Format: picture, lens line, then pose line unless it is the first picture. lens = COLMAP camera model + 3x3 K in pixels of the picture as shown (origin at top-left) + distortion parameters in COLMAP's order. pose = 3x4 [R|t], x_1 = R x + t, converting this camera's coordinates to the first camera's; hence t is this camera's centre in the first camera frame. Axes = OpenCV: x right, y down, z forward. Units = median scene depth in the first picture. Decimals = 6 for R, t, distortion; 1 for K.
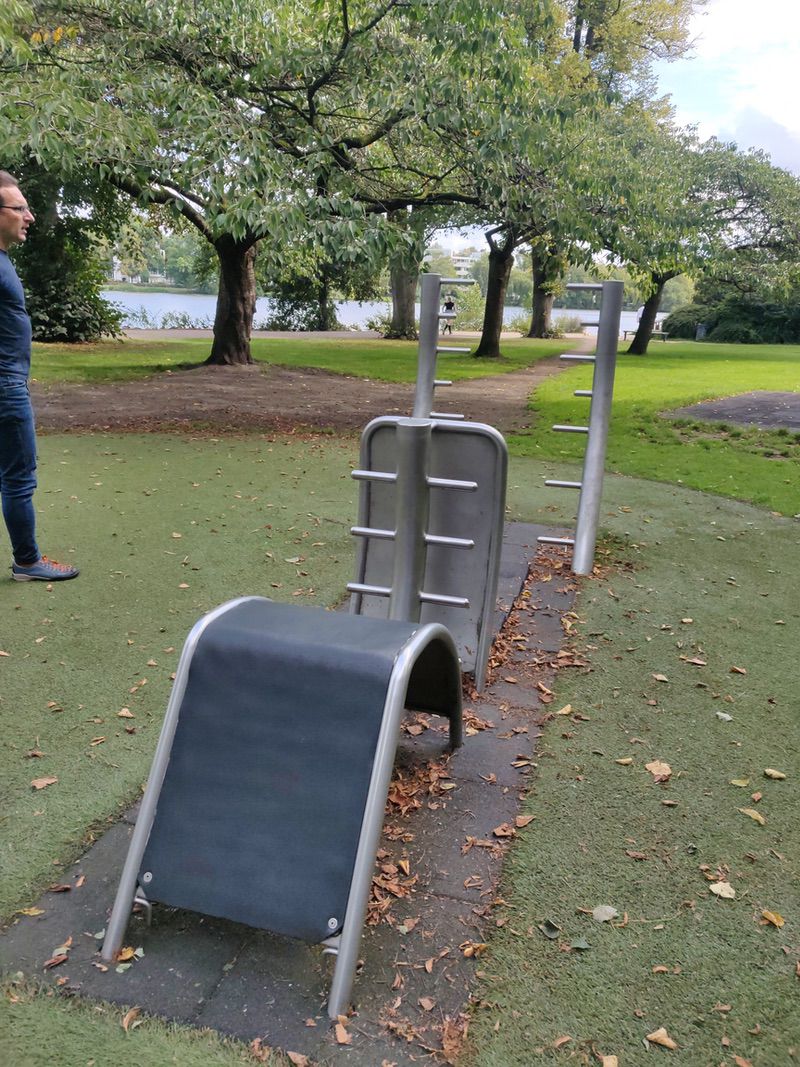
lens RADIAL K [[827.2, 0, 400.0], [0, 827.2, 533.5], [0, 0, 1]] dist [-0.008014, 0.093514]
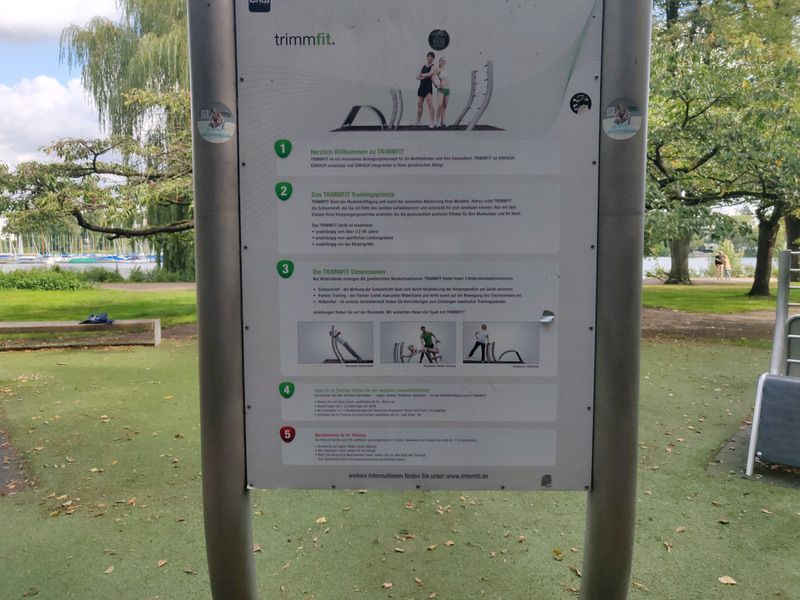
lens RADIAL K [[620.2, 0, 405.4], [0, 620.2, 292.4], [0, 0, 1]] dist [-0.008014, 0.093514]
pose [[0.929732, -0.011687, -0.368050, -0.063948], [-0.069771, 0.975800, -0.207234, 0.039537], [0.361565, 0.218352, 0.906418, -0.162117]]
